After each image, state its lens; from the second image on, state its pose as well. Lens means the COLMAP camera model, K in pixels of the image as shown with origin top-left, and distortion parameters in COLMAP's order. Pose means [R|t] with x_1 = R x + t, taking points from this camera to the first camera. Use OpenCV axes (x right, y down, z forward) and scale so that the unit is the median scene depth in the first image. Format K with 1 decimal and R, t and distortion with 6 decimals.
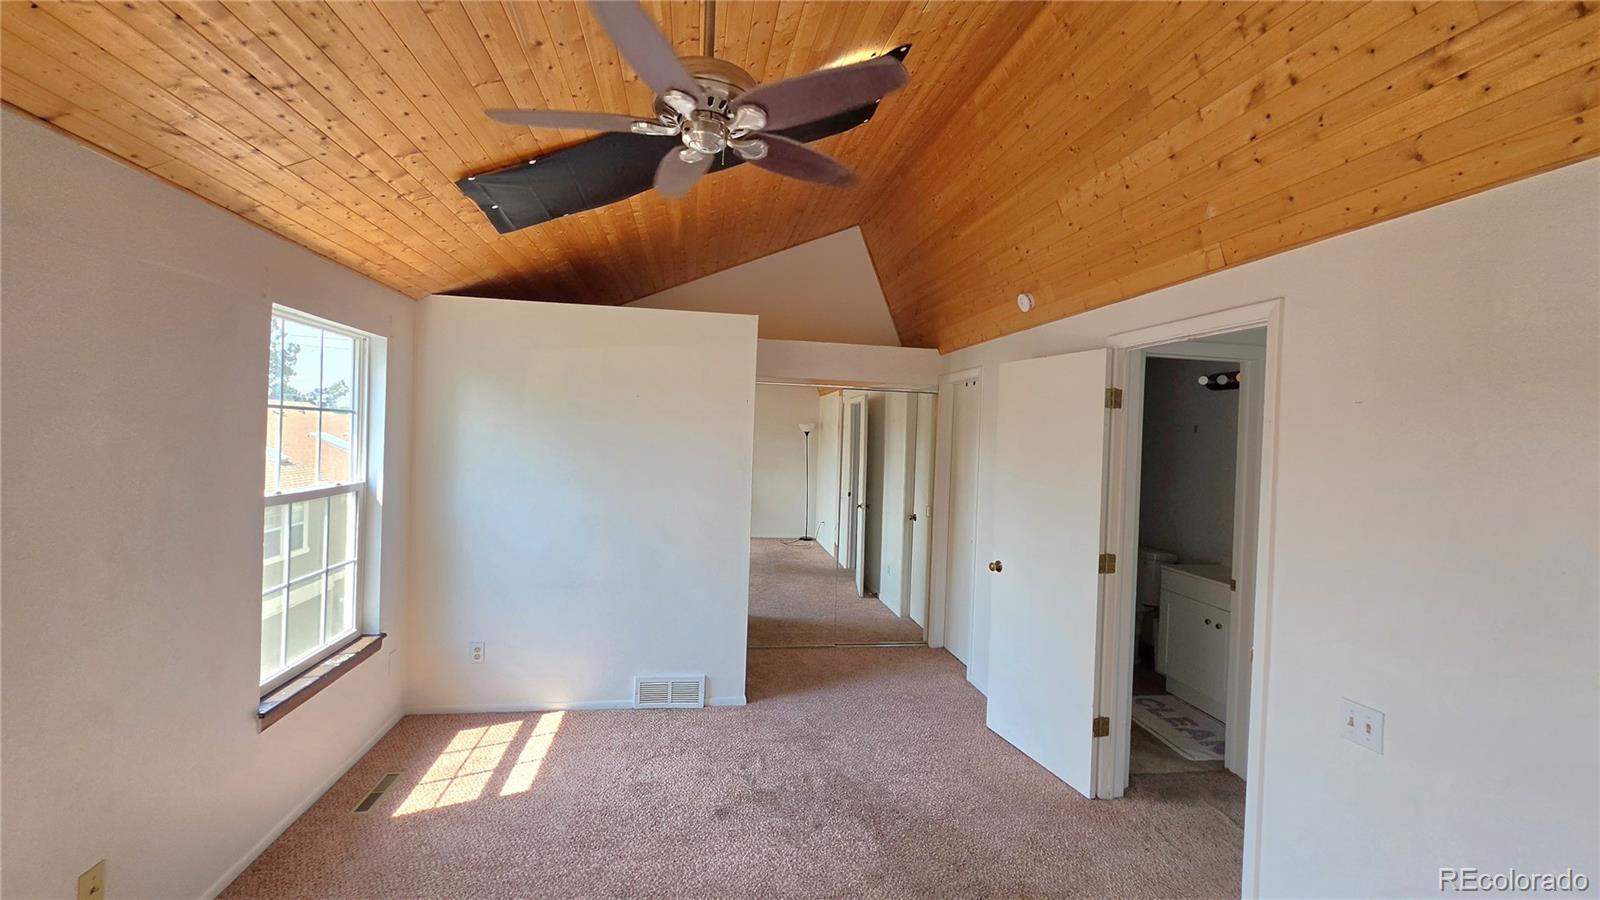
lens RADIAL K [[645.1, 0, 797.6], [0, 645.1, 439.1], [0, 0, 1]] dist [0.000578, 0.000256]
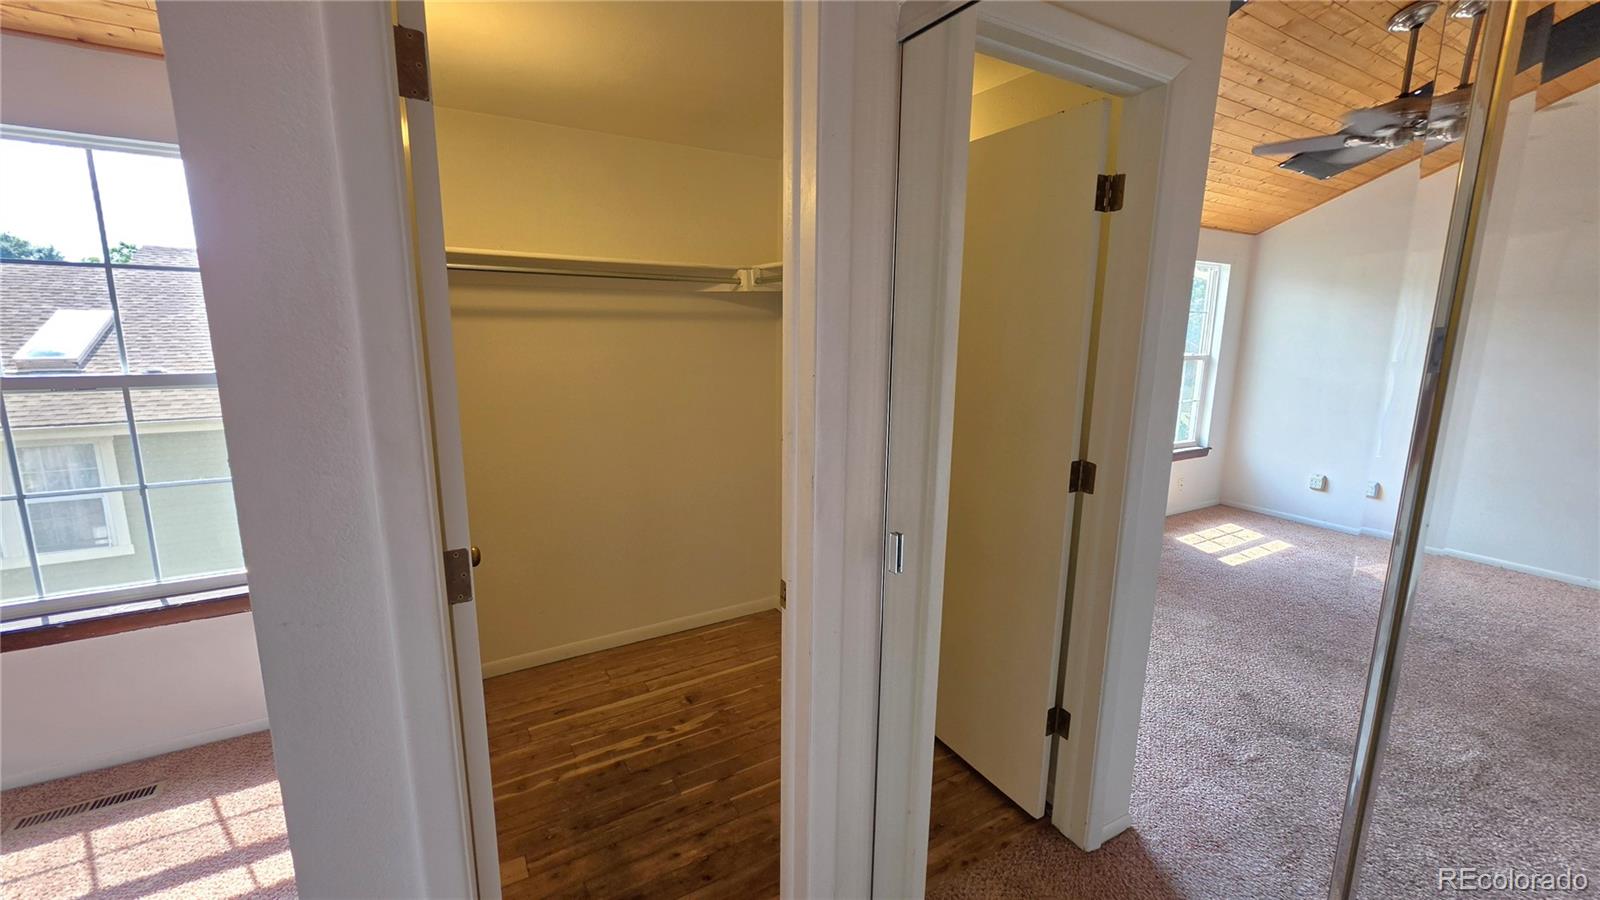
lens RADIAL K [[645.1, 0, 797.6], [0, 645.1, 439.1], [0, 0, 1]] dist [0.000578, 0.000256]
pose [[0.369606, 0.133300, -0.919577, 0.216104], [-0.004895, 0.989922, 0.141529, 0.037000], [0.929176, -0.047808, 0.366534, 1.347355]]
